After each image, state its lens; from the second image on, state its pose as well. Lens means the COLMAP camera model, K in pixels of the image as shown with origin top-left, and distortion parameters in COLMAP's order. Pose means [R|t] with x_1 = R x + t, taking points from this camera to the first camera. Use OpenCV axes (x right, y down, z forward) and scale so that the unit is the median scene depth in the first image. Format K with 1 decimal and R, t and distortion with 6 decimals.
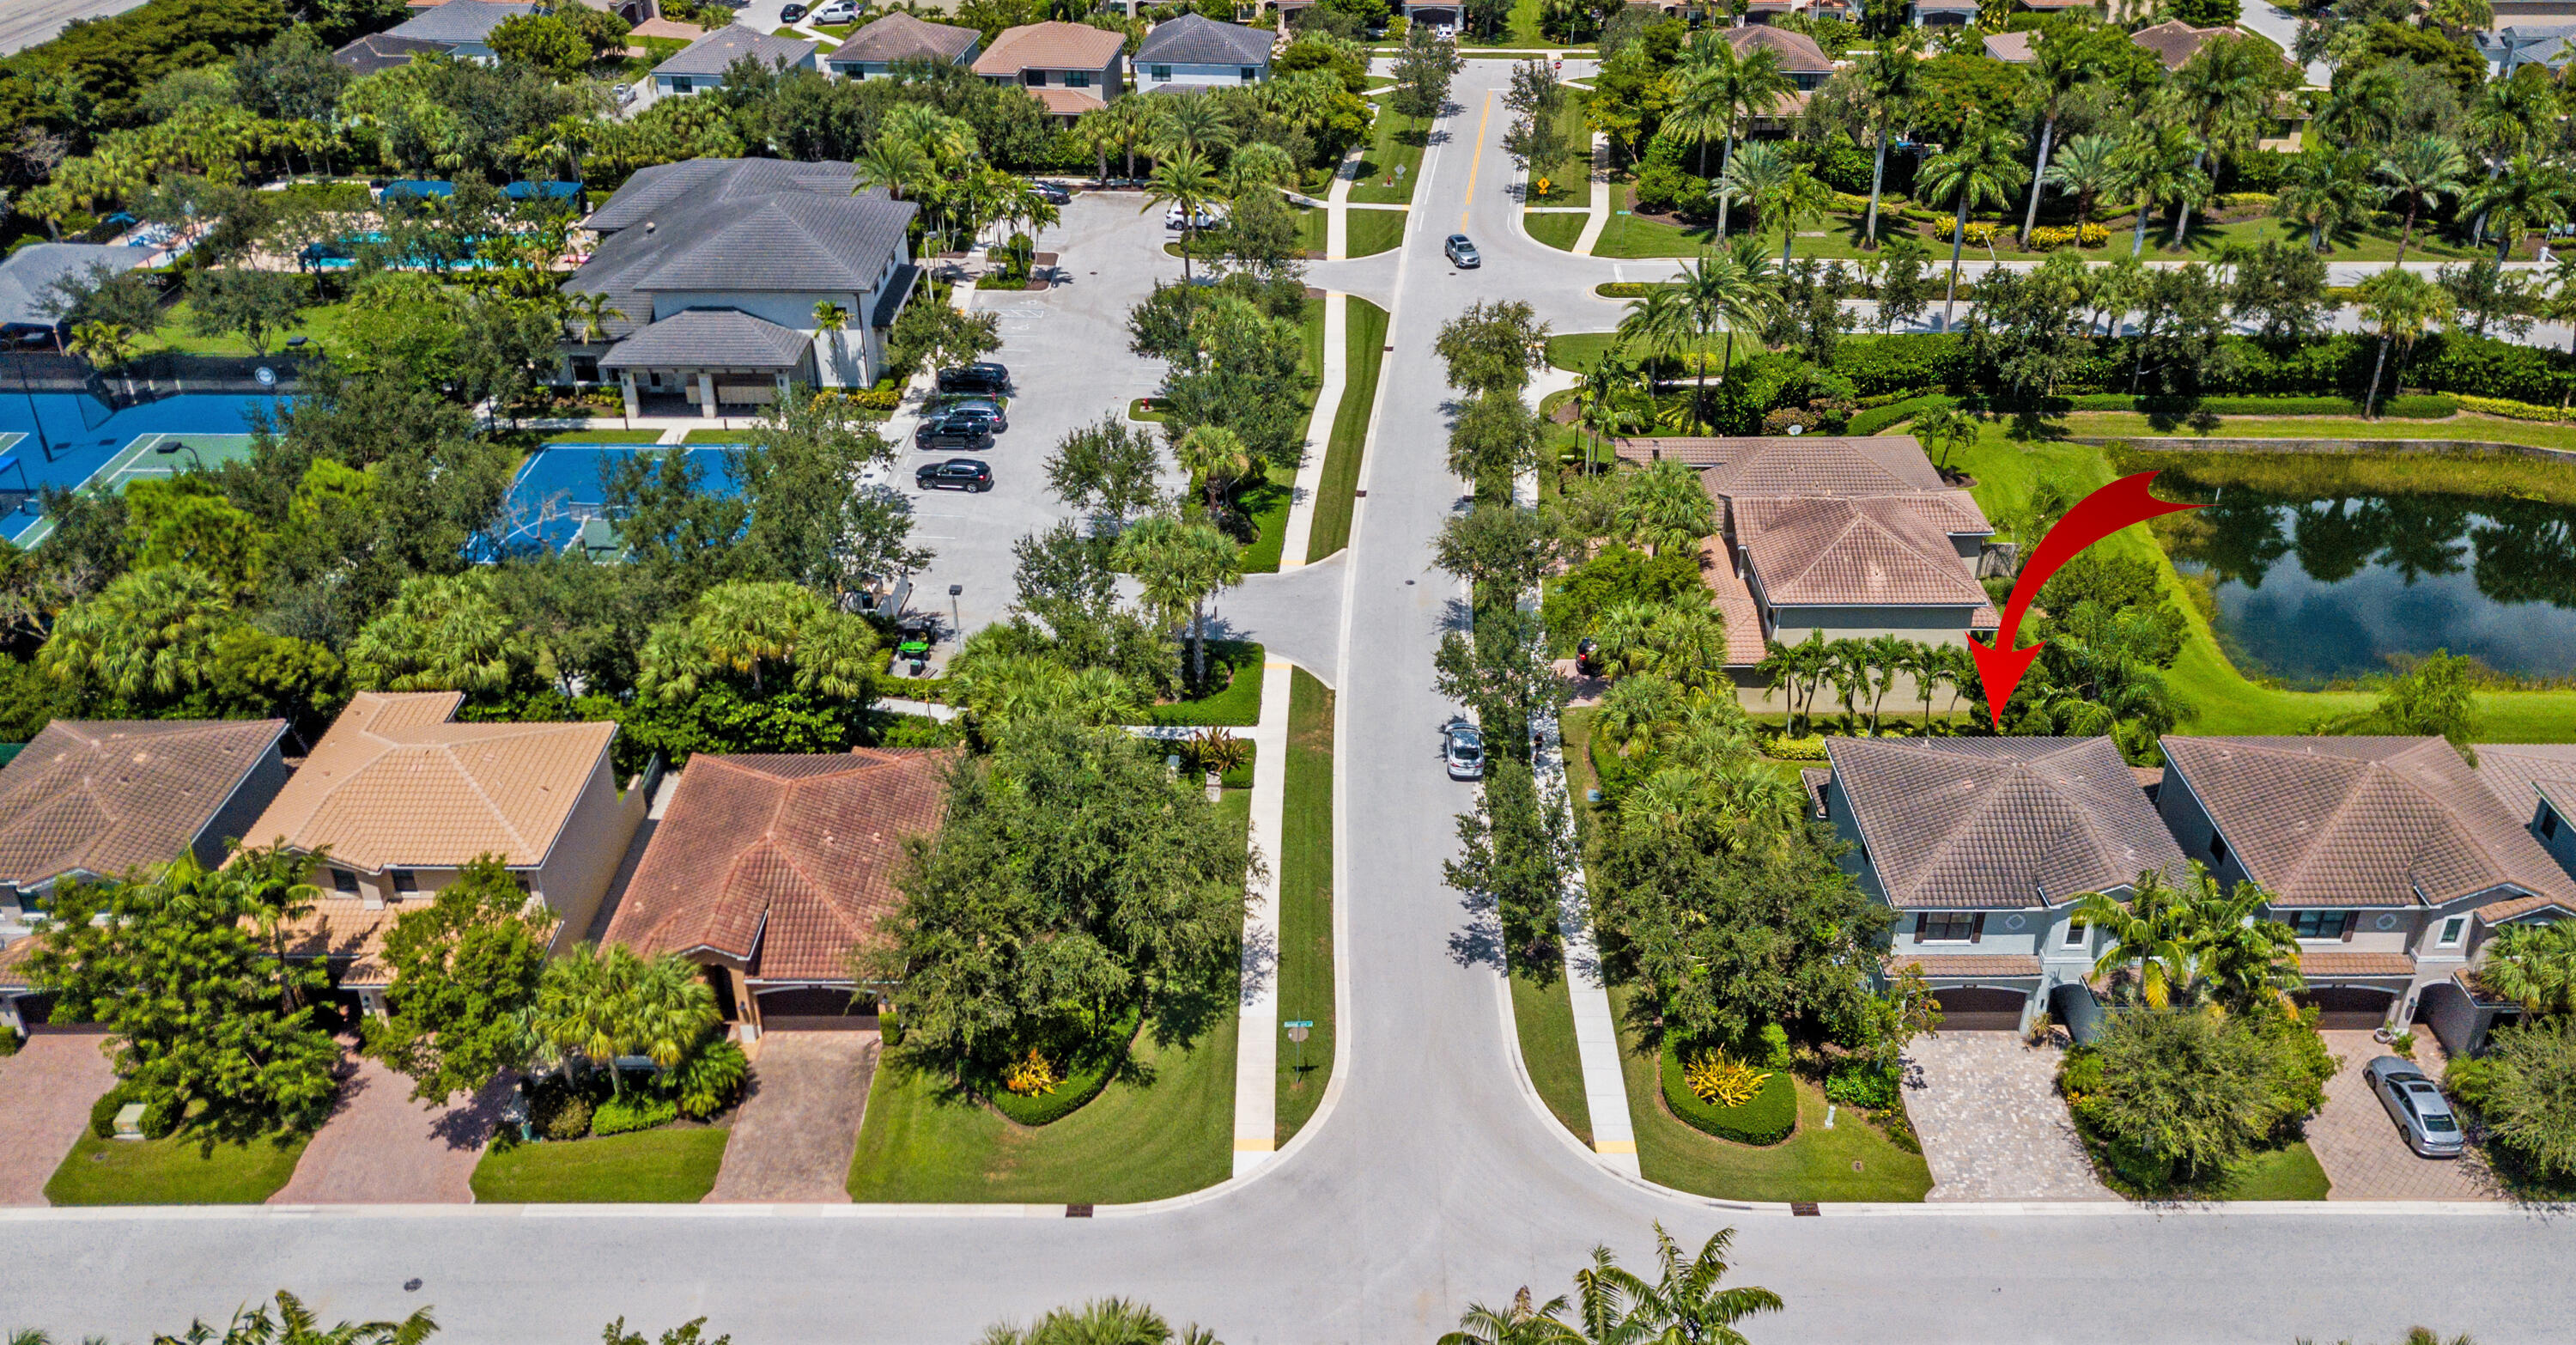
lens RADIAL K [[1890.9, 0, 1293.0], [0, 1890.9, 646.8], [0, 0, 1]] dist [0.005917, 0.002415]
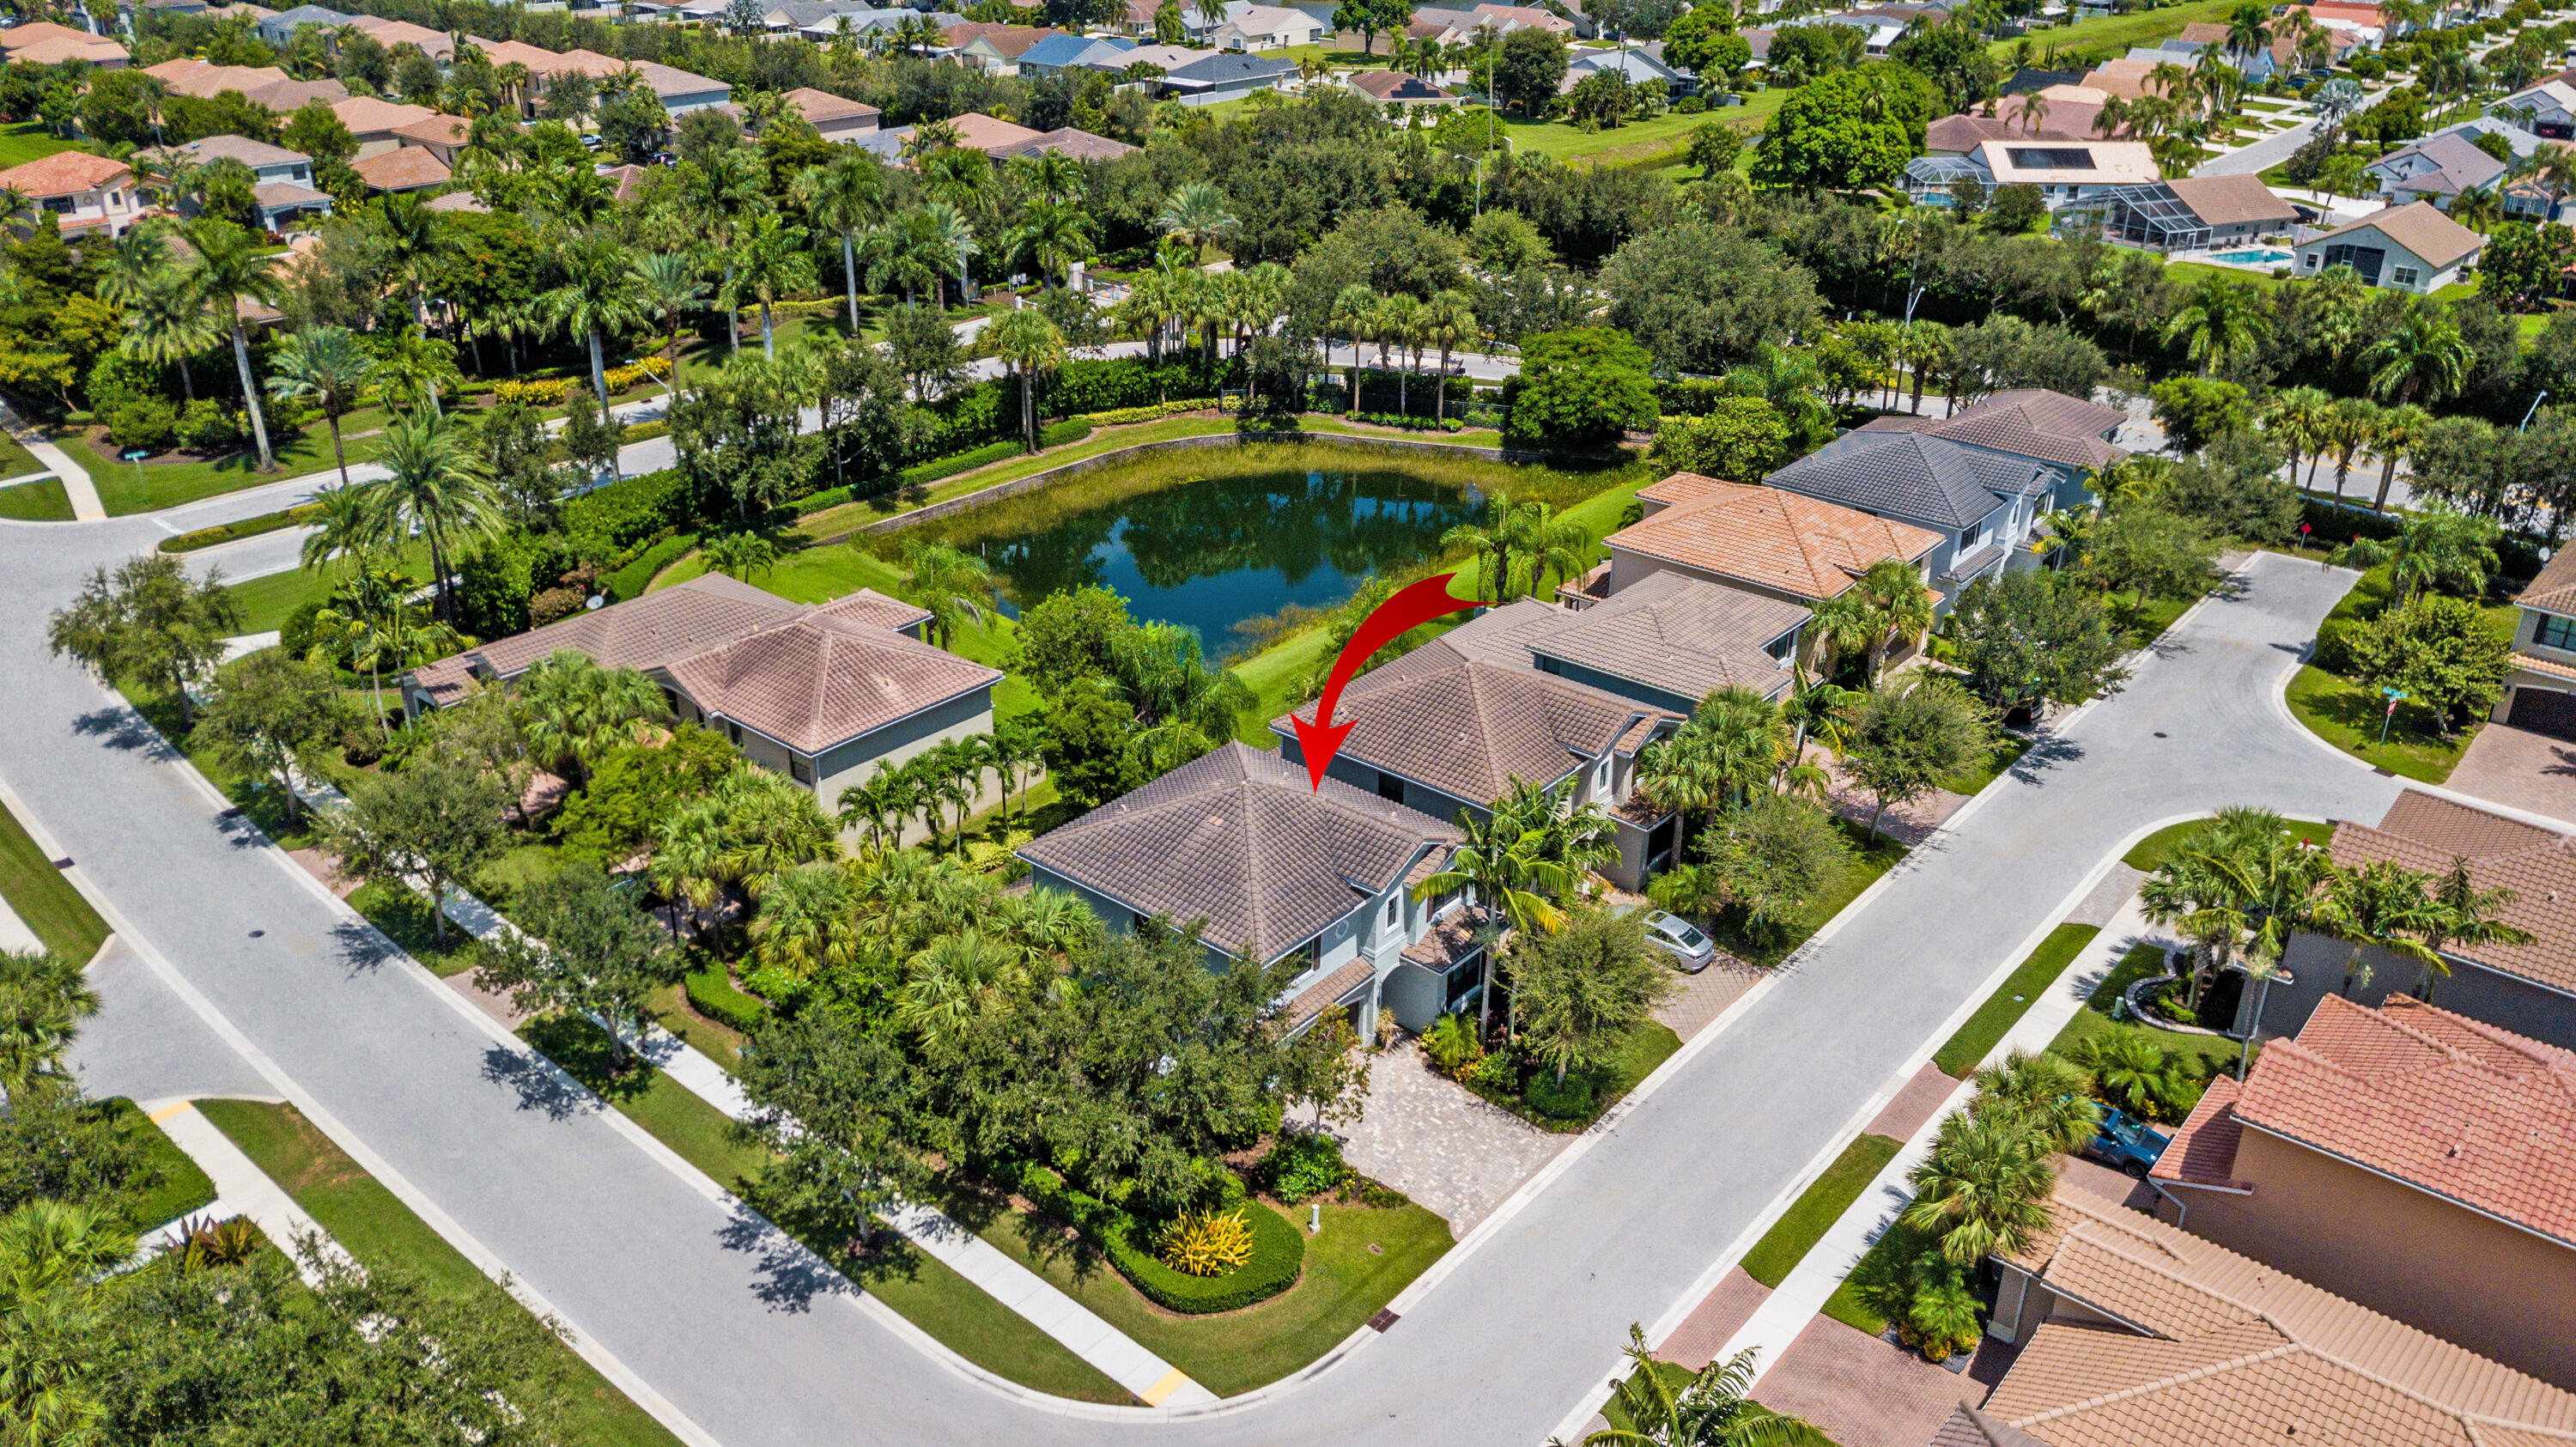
lens RADIAL K [[1939.3, 0, 1274.1], [0, 1939.3, 704.6], [0, 0, 1]] dist [0.014768, -0.007694]
pose [[0.656072, -0.318070, 0.684398, -0.192368], [0.374821, 0.924427, 0.070314, -0.026561], [-0.655041, 0.210396, 0.725710, 0.244560]]
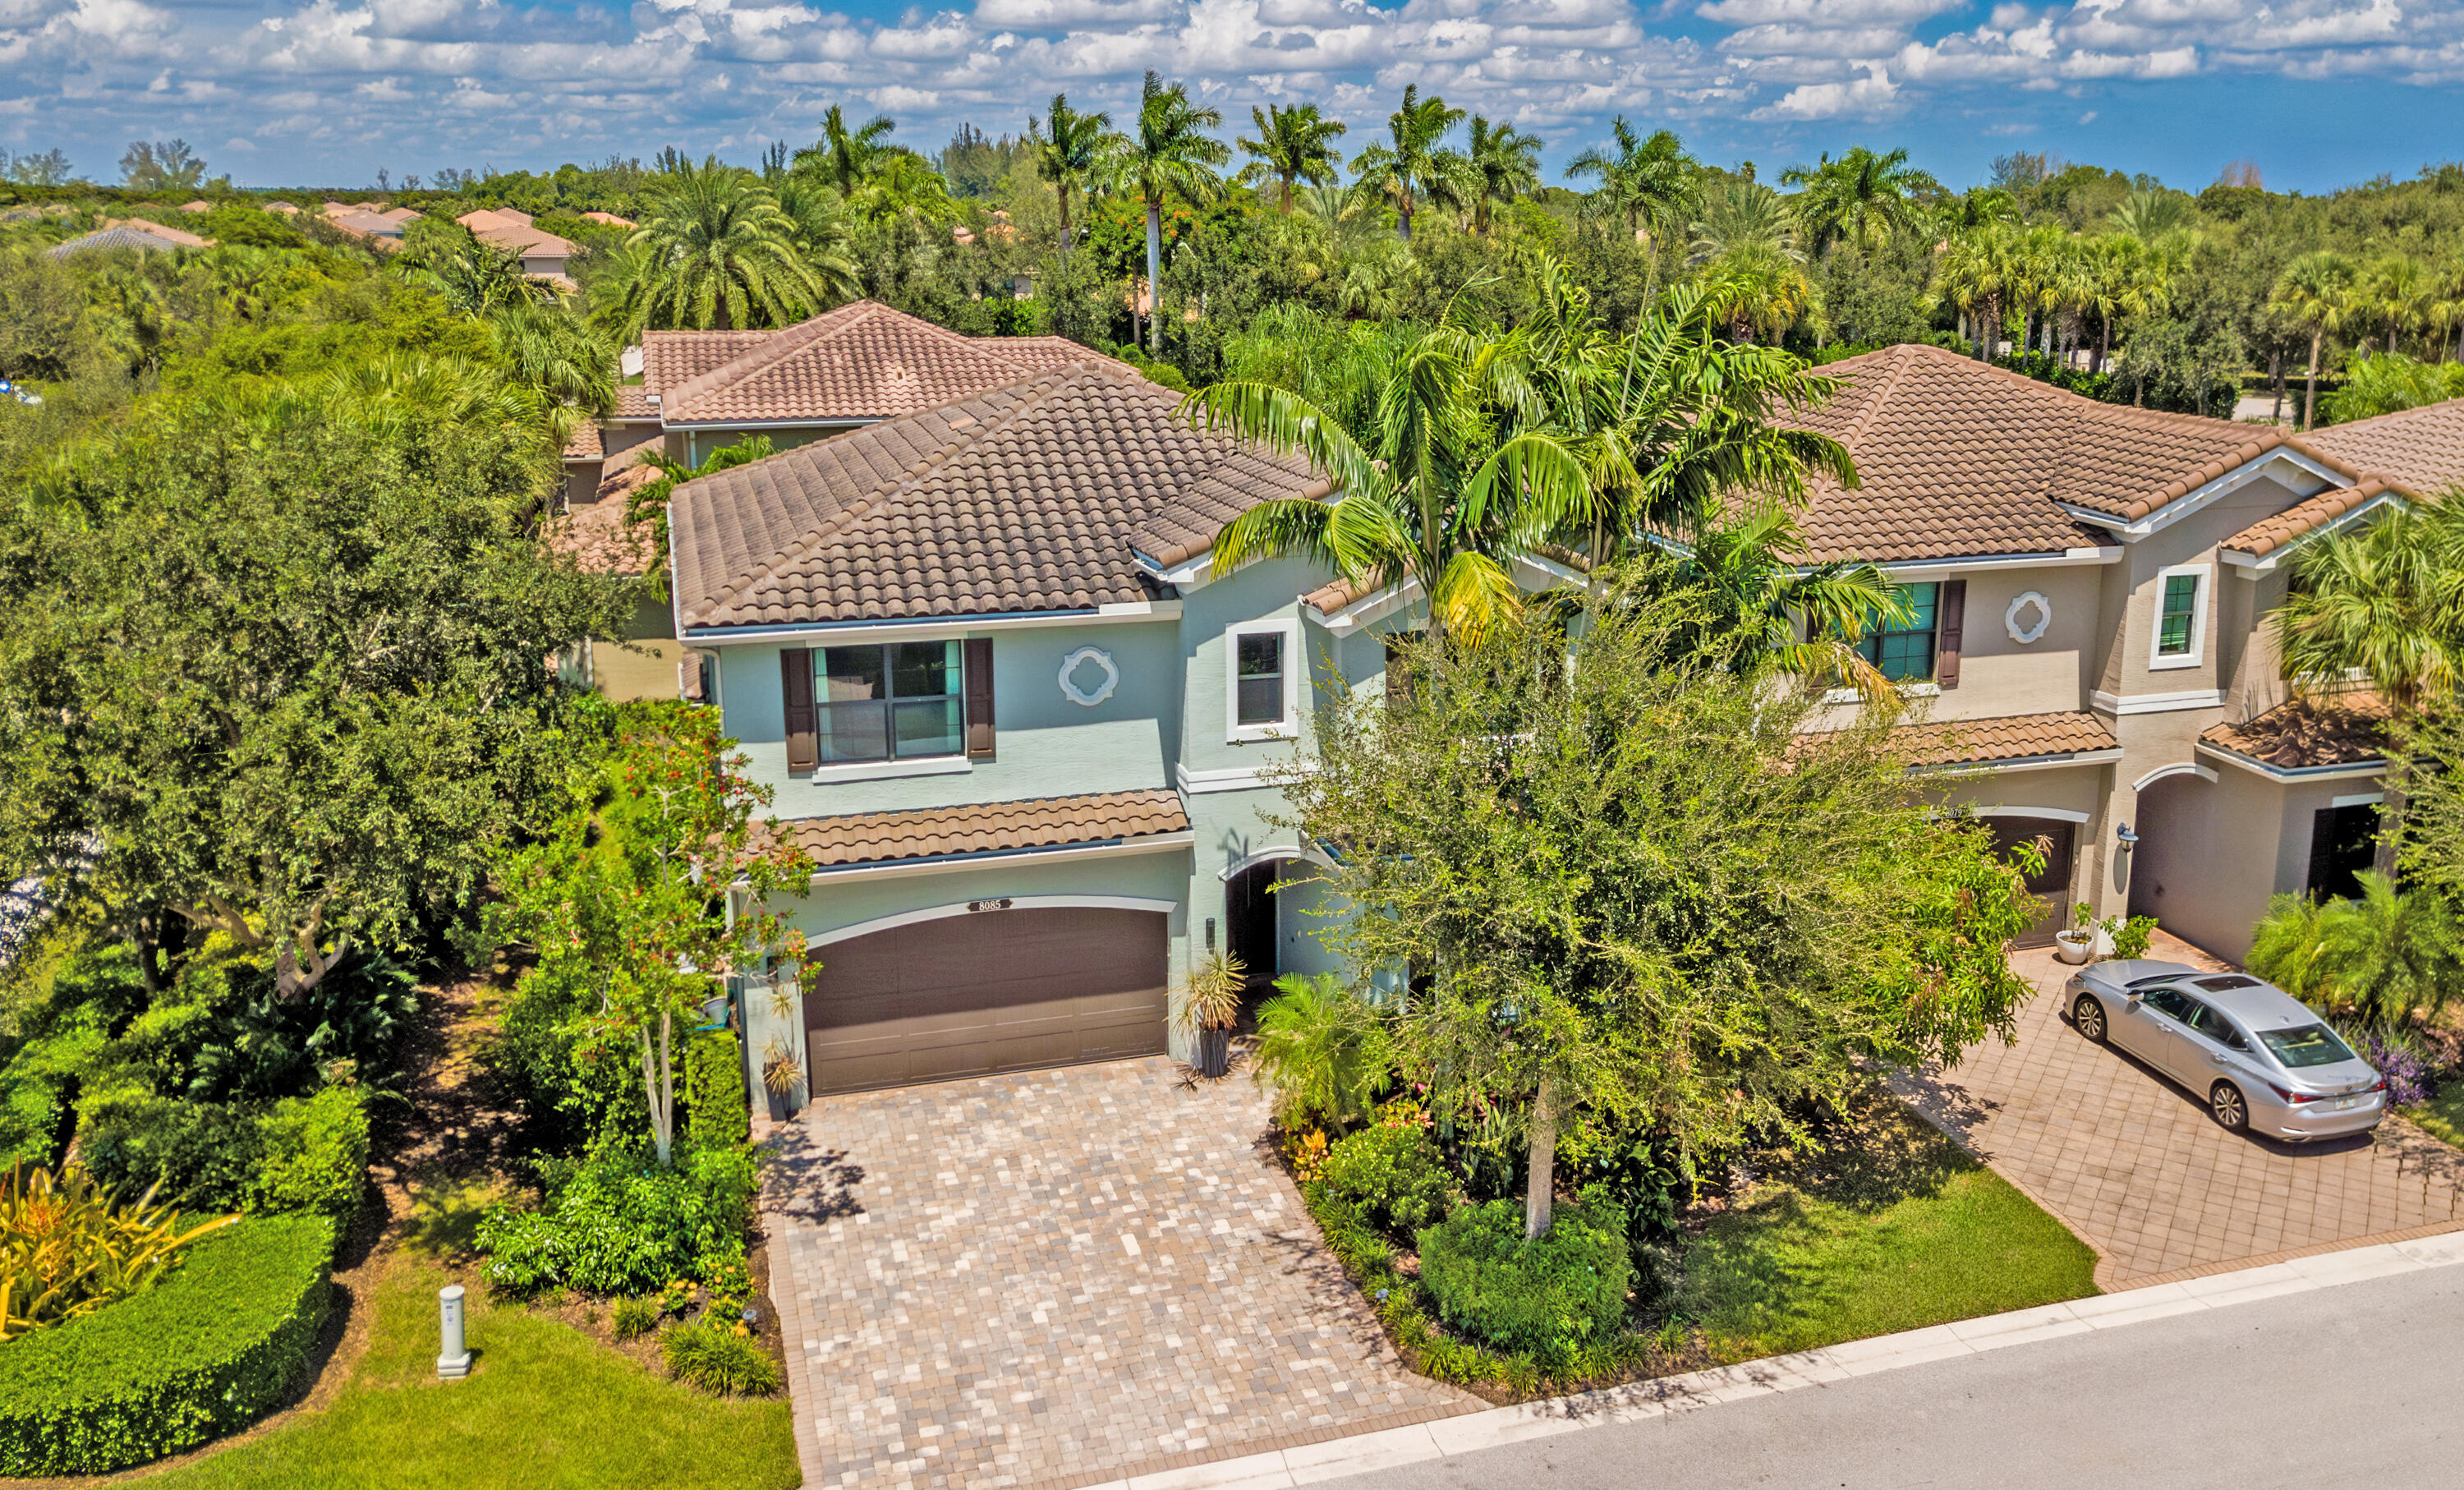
lens RADIAL K [[2106.8, 0, 1255.6], [0, 2106.8, 758.3], [0, 0, 1]] dist [-0.004348, -0.002032]
pose [[0.953544, -0.080157, 0.290393, 0.234324], [0.144828, 0.967222, -0.208580, 0.186609], [-0.264156, 0.240947, 0.933898, 0.505645]]
